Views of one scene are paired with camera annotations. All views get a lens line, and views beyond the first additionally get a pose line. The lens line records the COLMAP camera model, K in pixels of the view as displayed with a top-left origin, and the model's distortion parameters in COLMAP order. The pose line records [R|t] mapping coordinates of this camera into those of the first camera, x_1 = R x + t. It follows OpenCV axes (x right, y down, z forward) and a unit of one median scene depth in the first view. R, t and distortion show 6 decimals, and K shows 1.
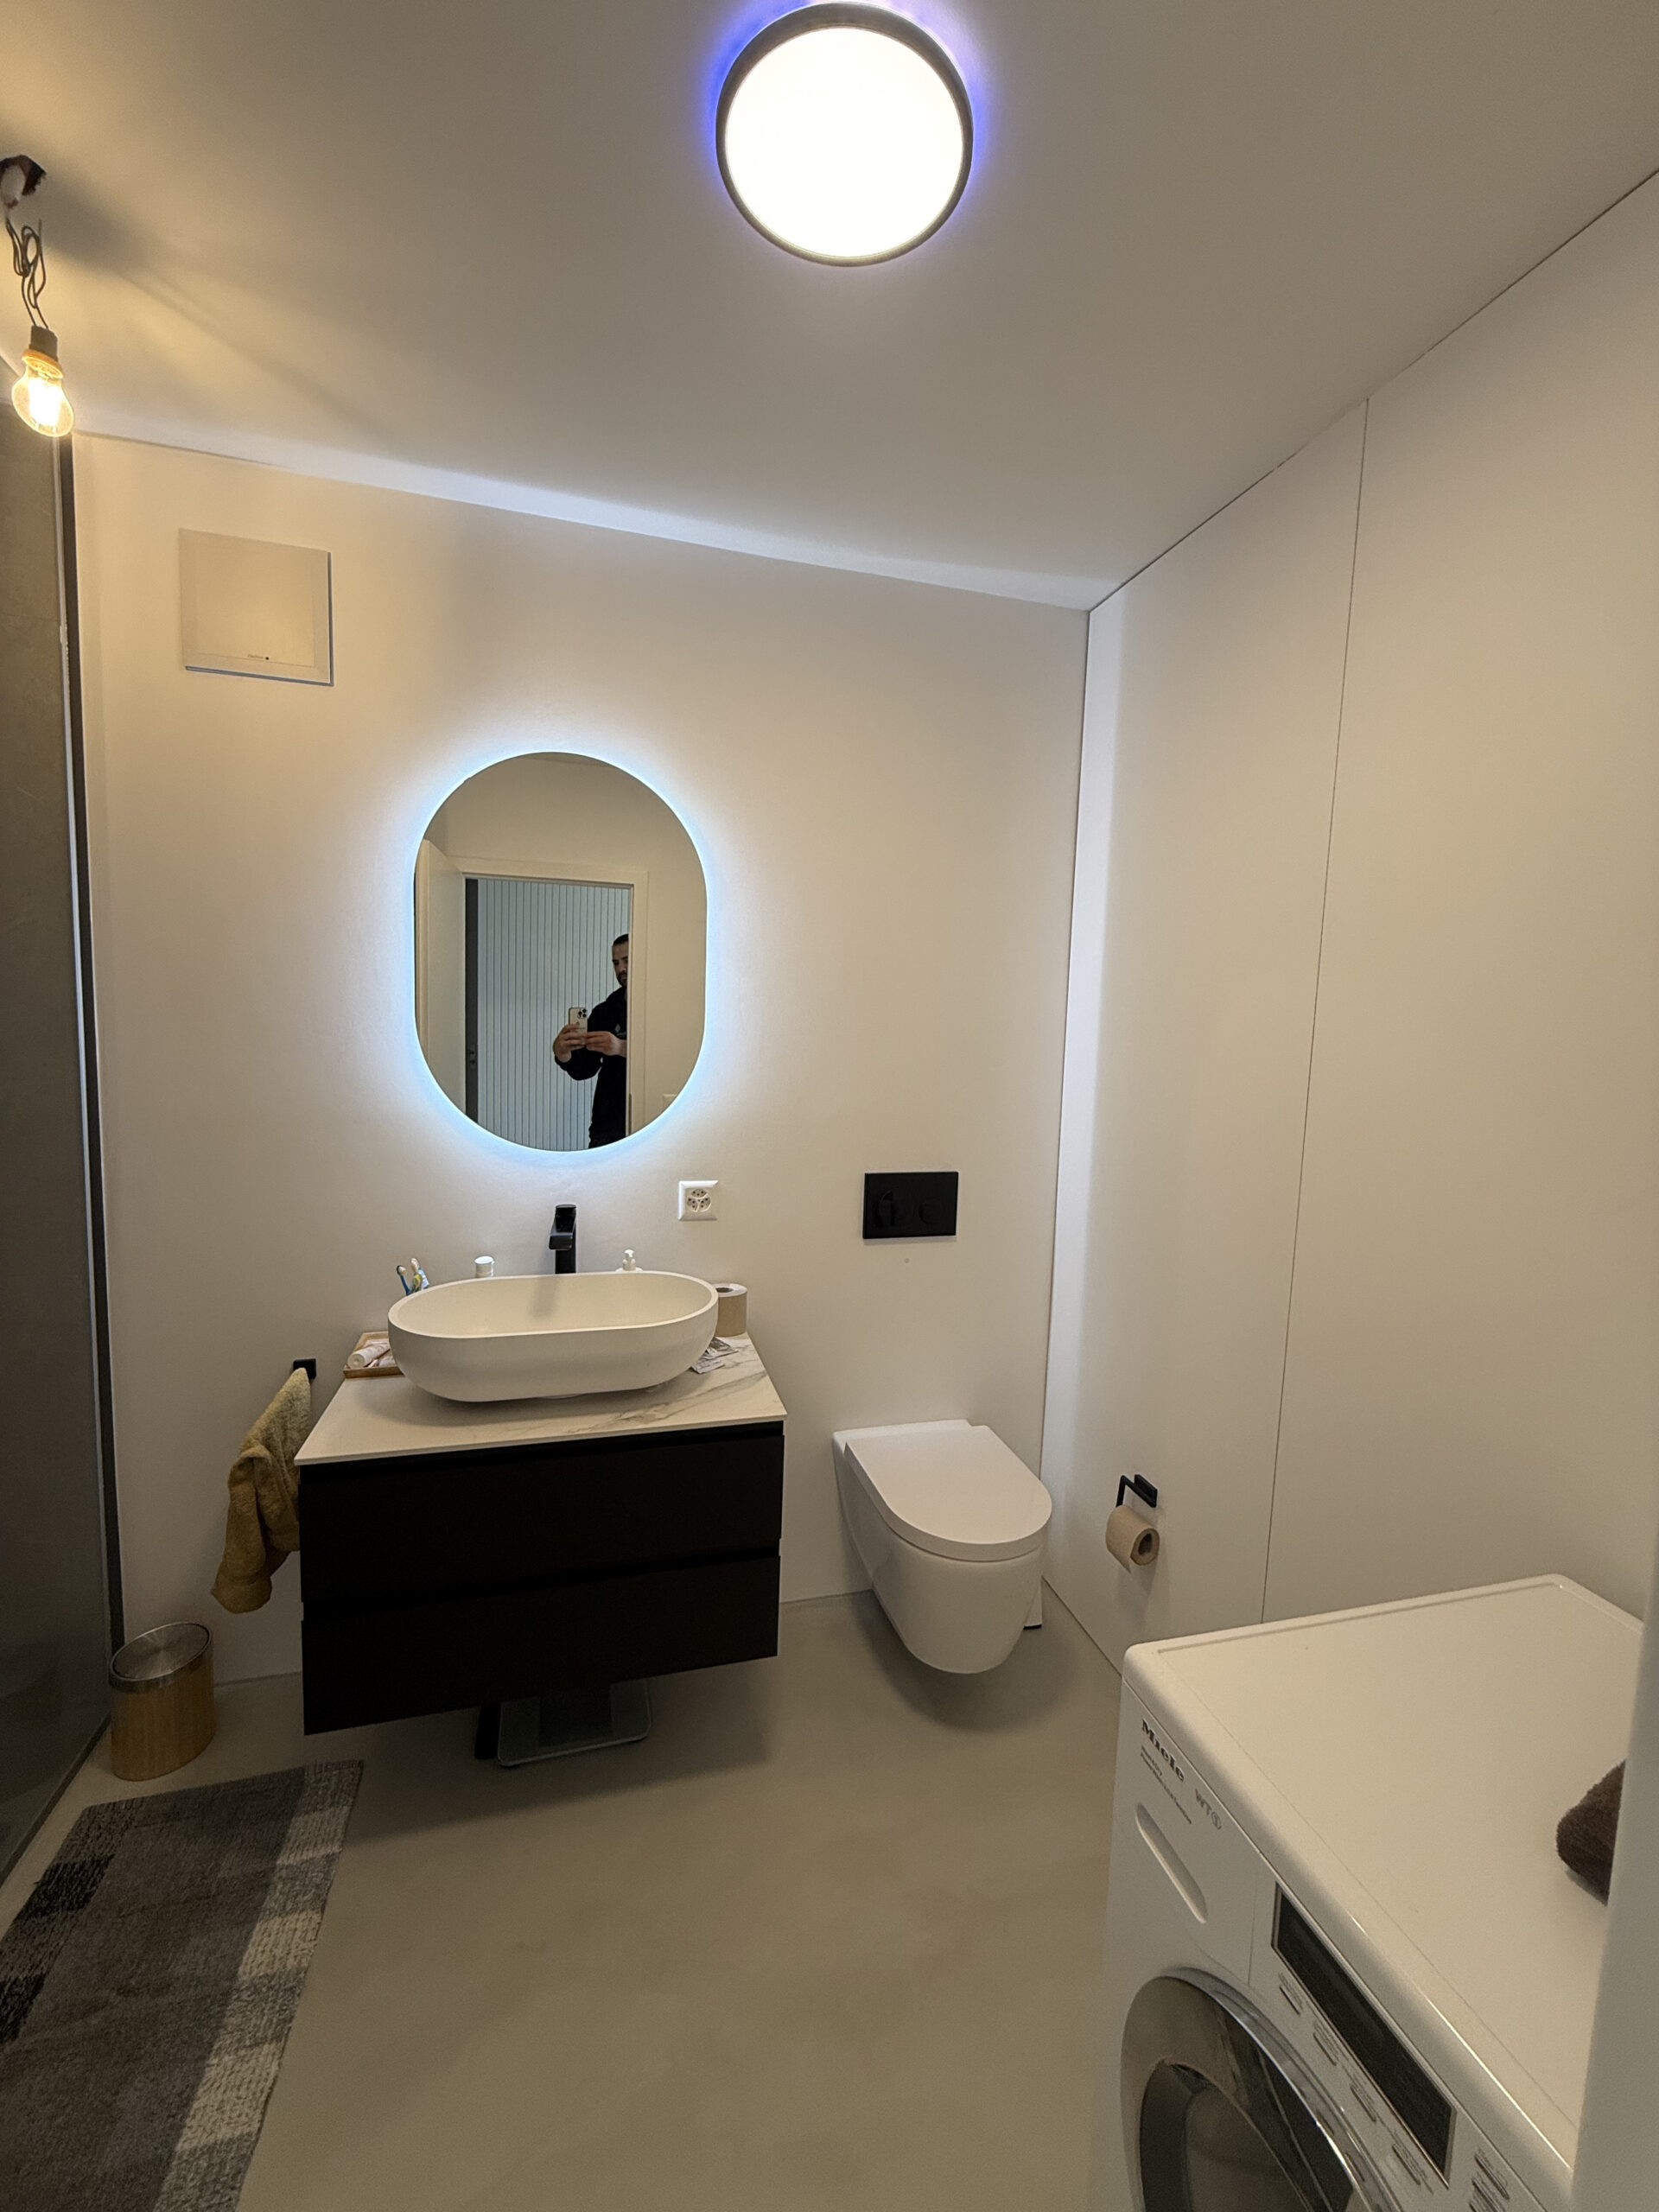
lens RADIAL K [[876.5, 0, 827.6], [0, 876.5, 1105.2], [0, 0, 1]] dist [-0.002239, 0.000619]
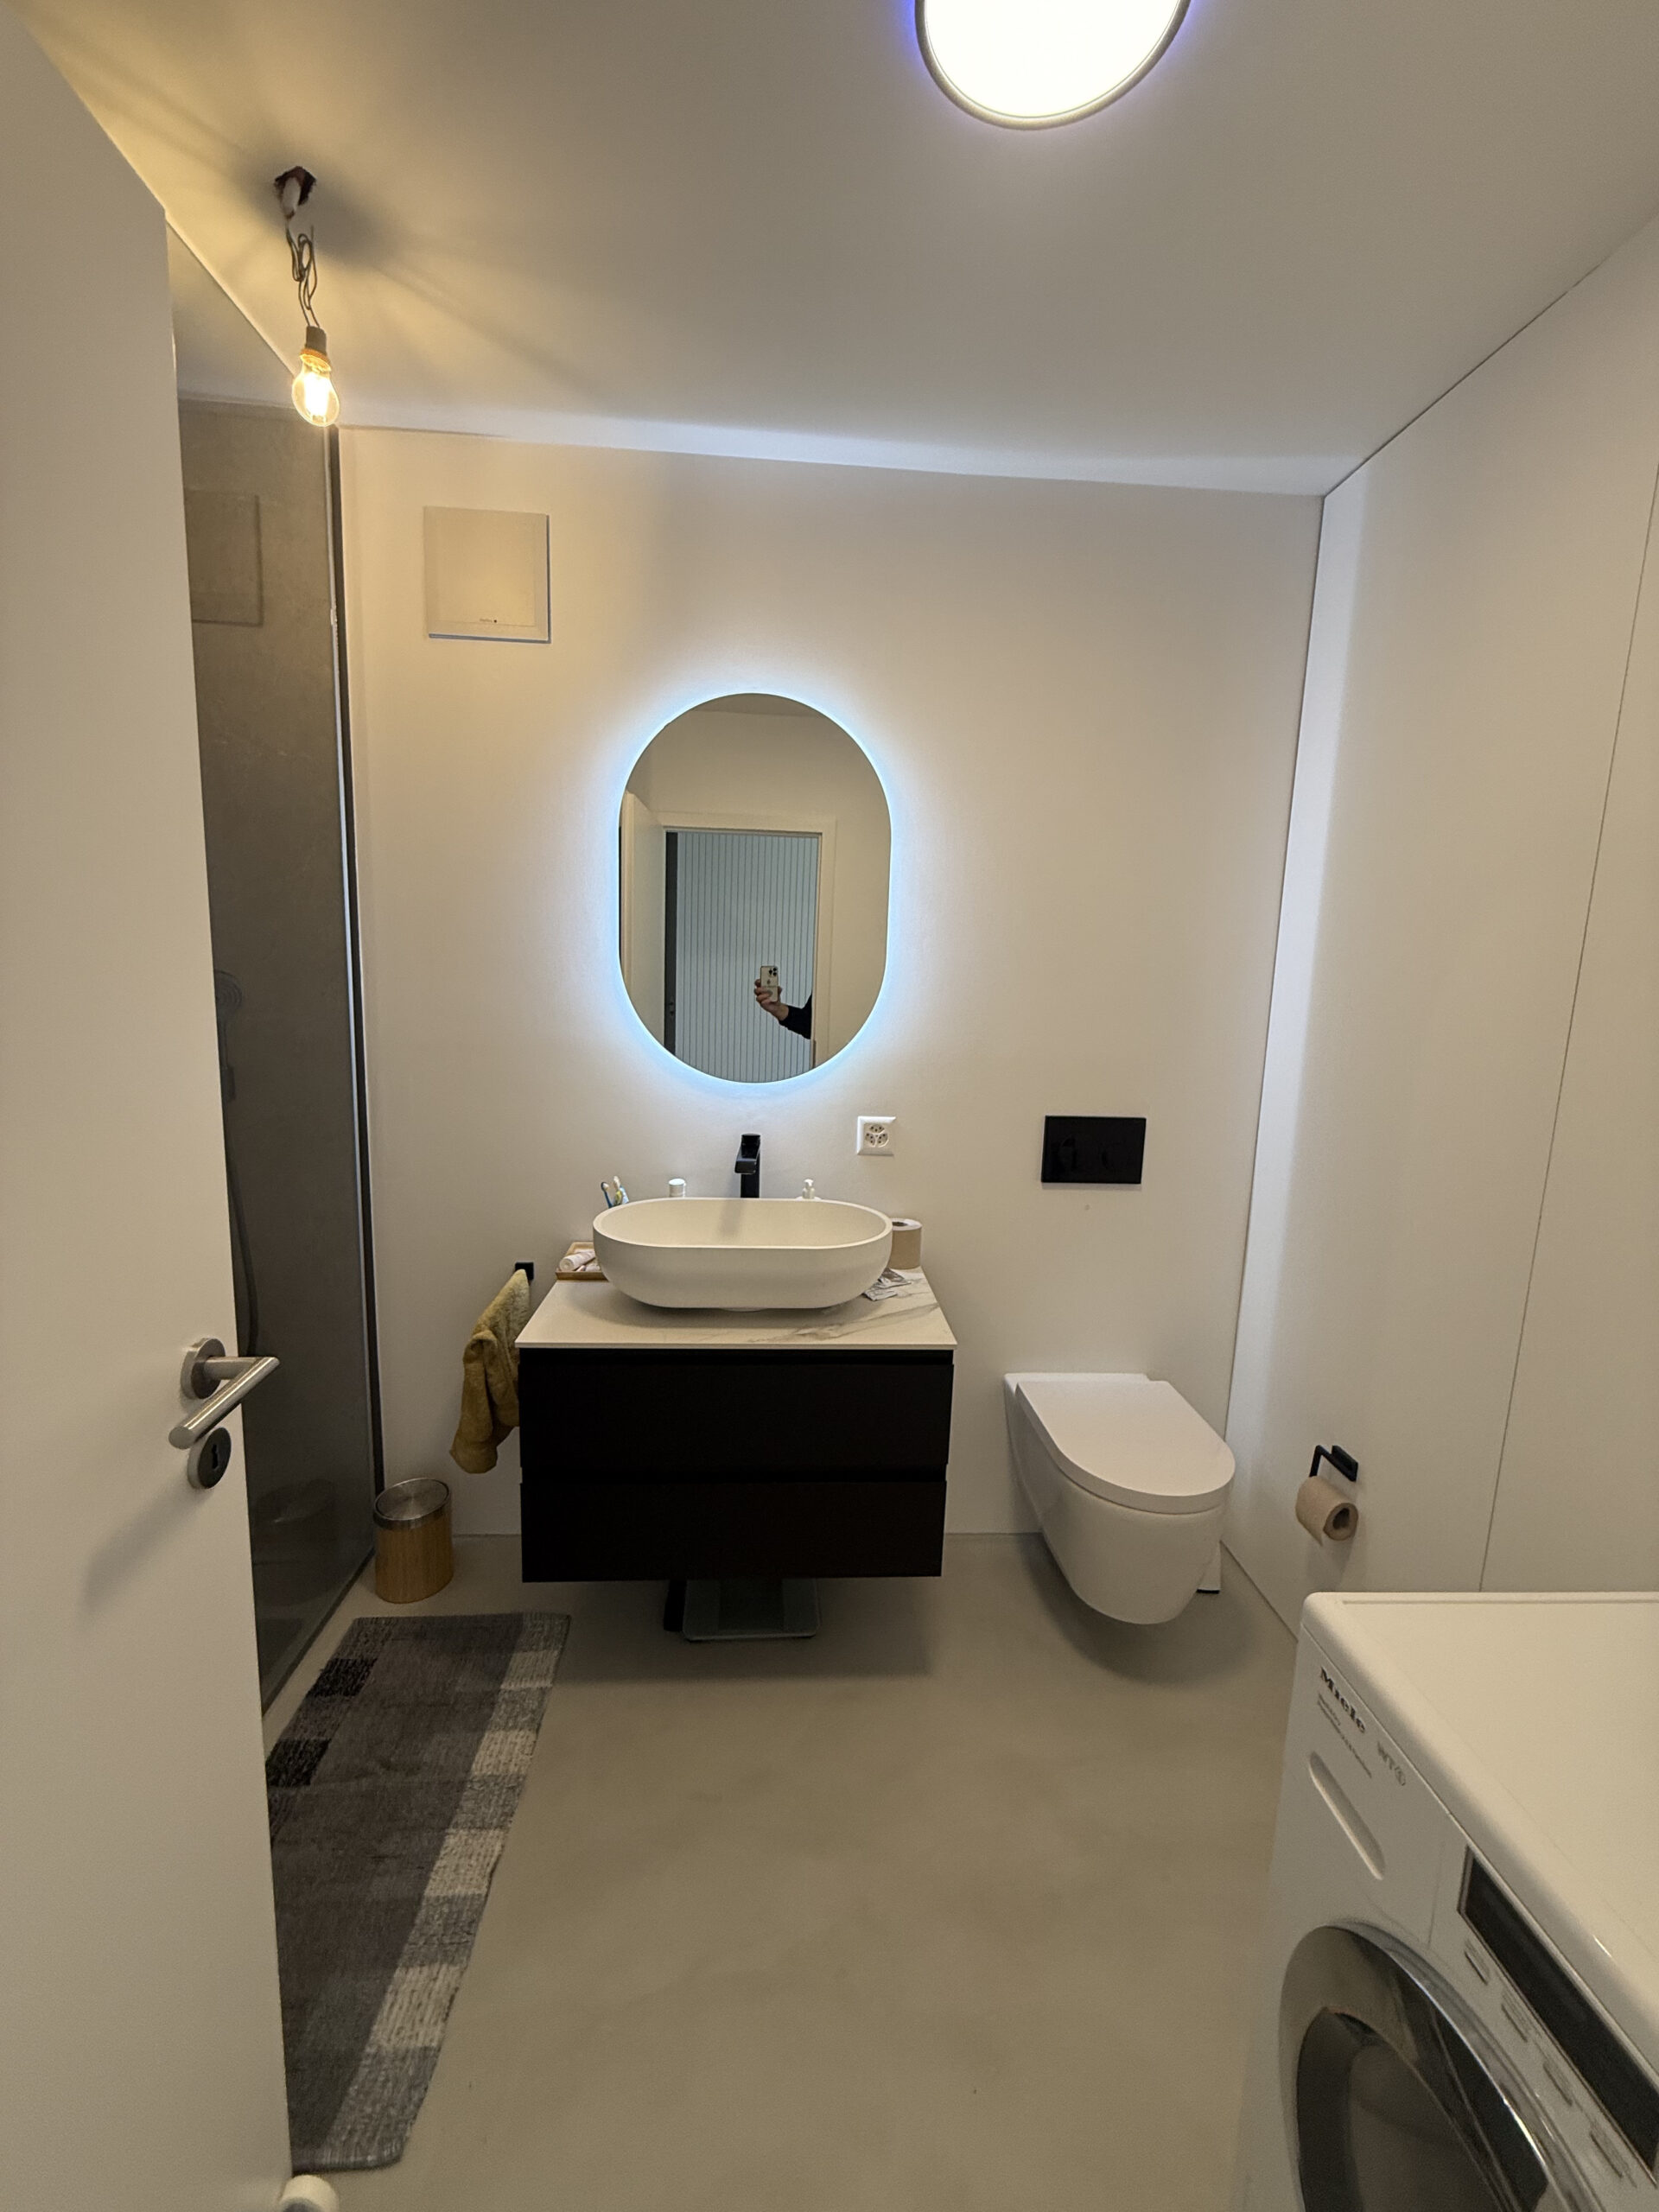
lens RADIAL K [[876.5, 0, 828.9], [0, 876.5, 1106.8], [0, 0, 1]] dist [-0.002239, 0.000619]
pose [[0.978493, 0.029573, -0.204150, 0.006966], [-0.019895, 0.998586, 0.049299, 0.032440], [0.205319, -0.044178, 0.977697, -0.006932]]
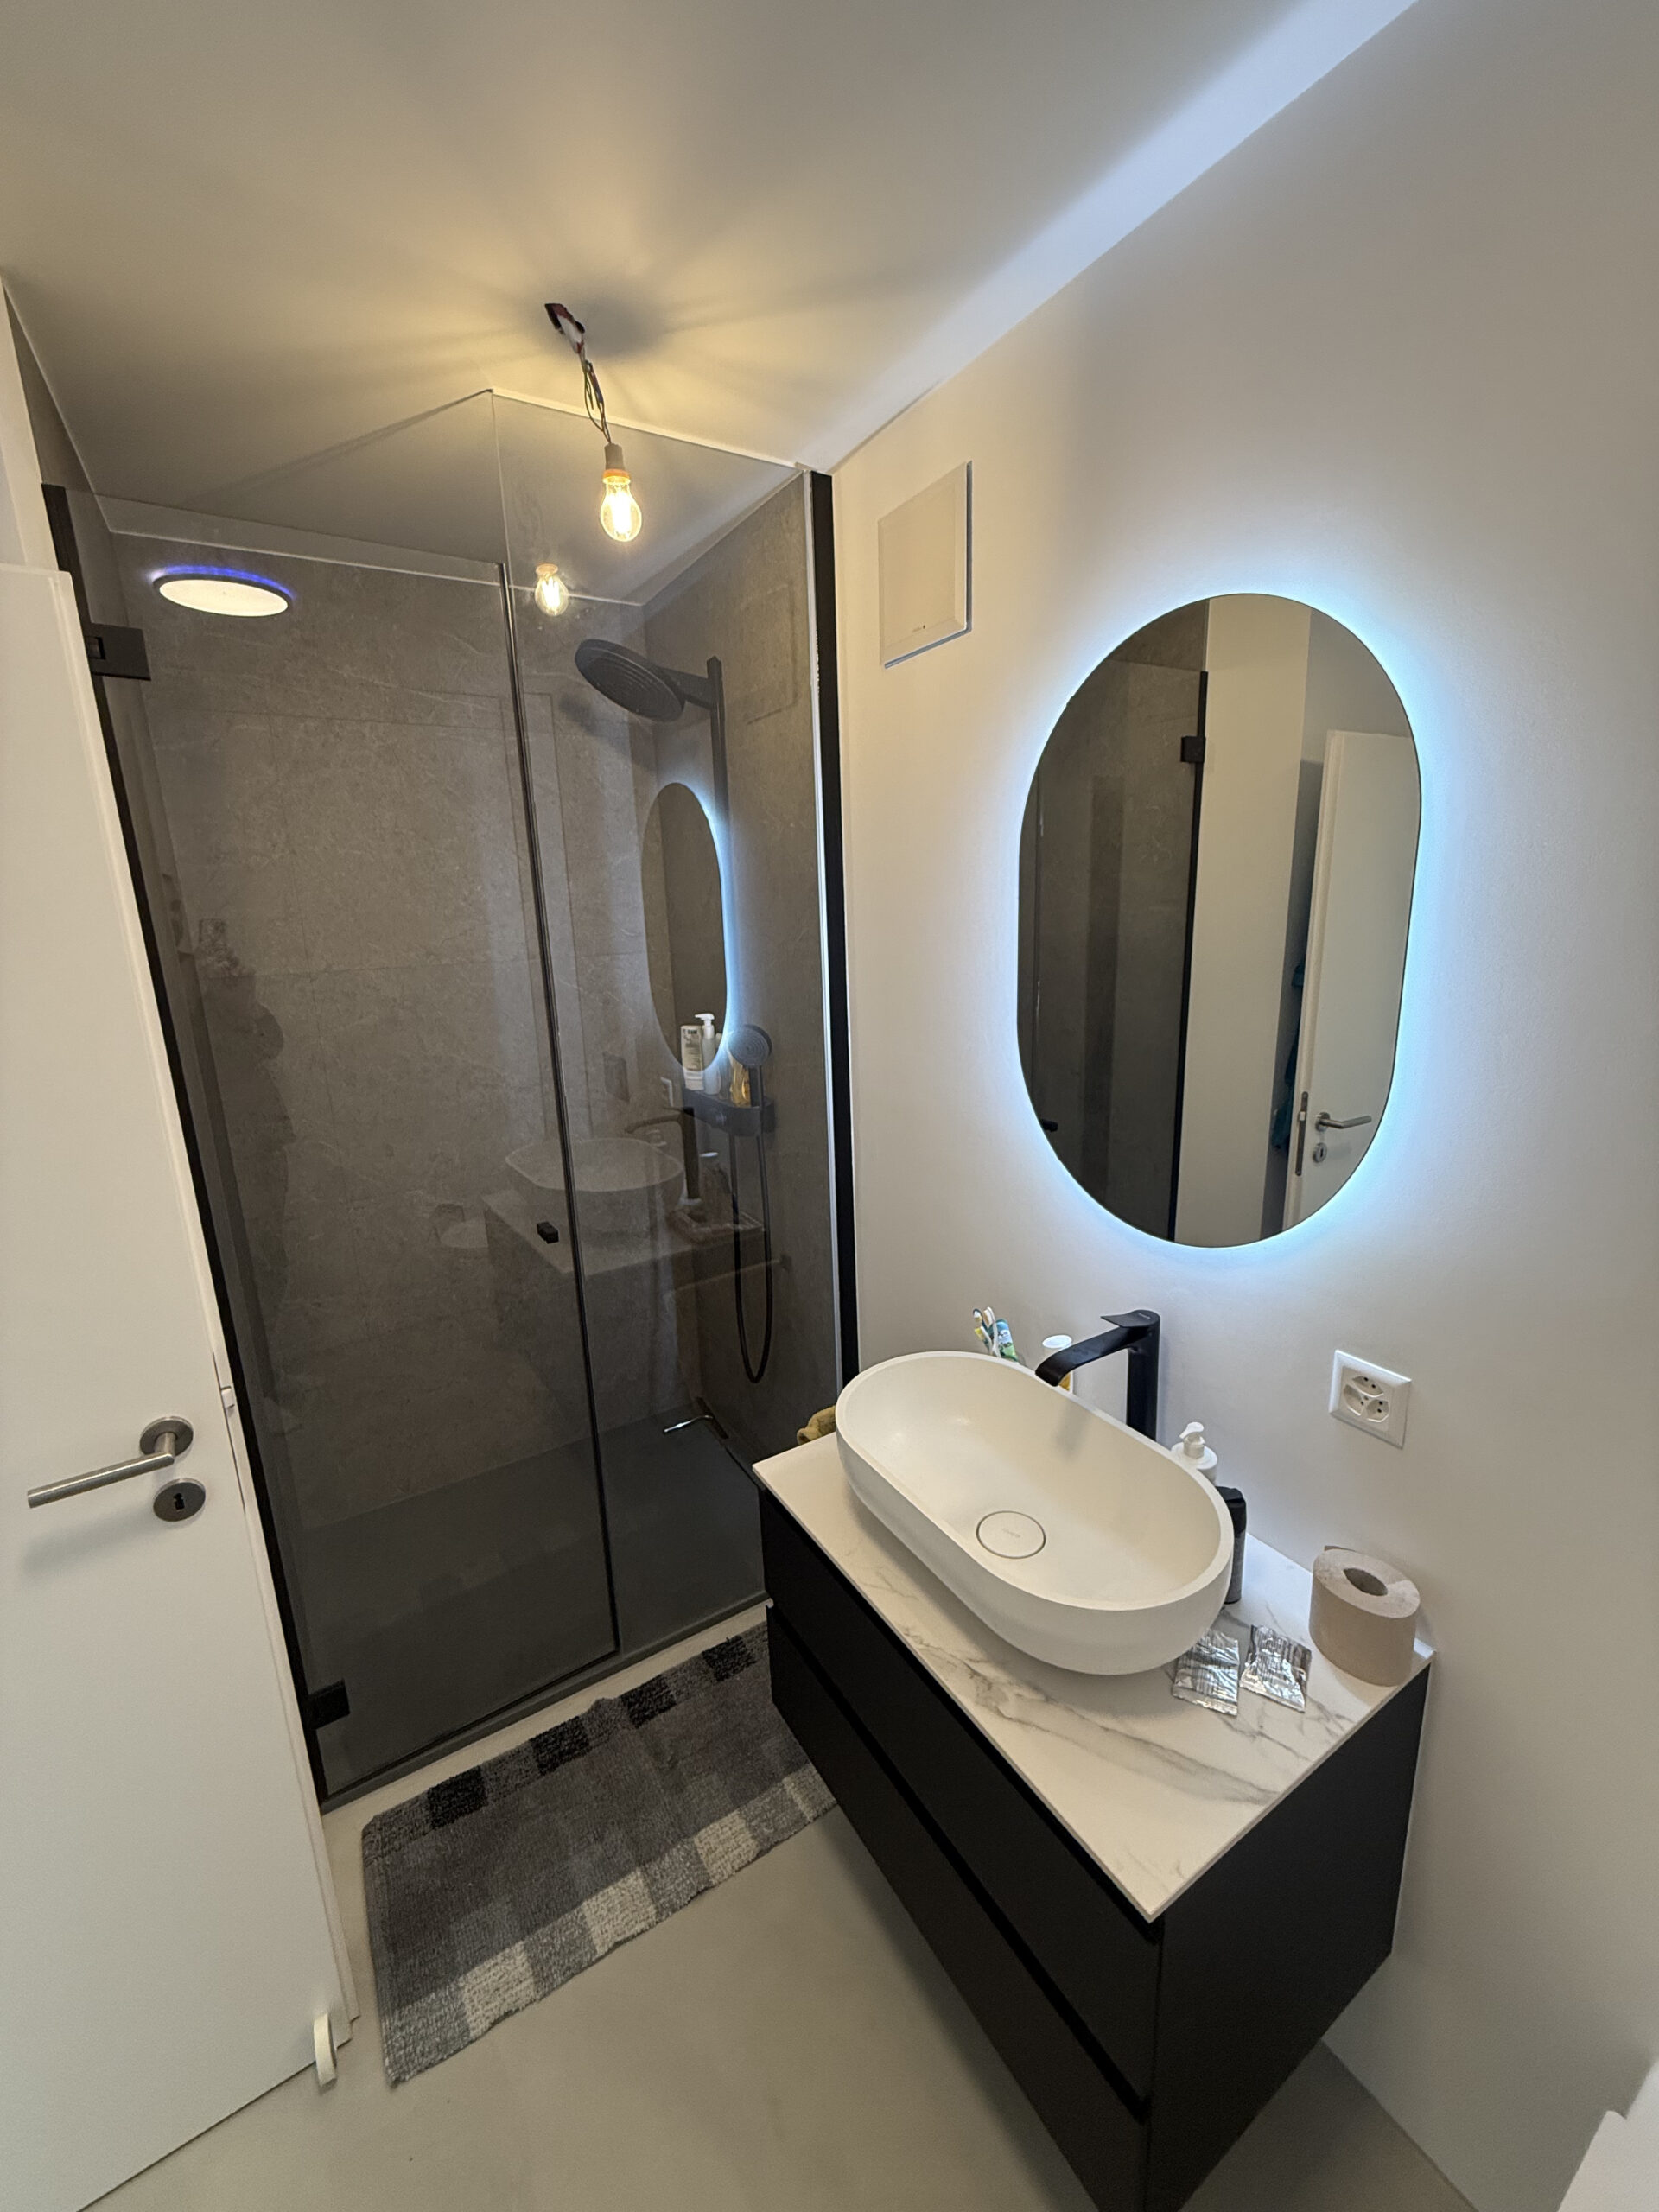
lens RADIAL K [[876.5, 0, 833.3], [0, 876.5, 1106.1], [0, 0, 1]] dist [-0.002239, 0.000619]
pose [[0.280880, 0.168971, -0.944752, 0.291135], [-0.048688, 0.985621, 0.161805, -0.168433], [0.958507, 0.000551, 0.285068, 0.678921]]
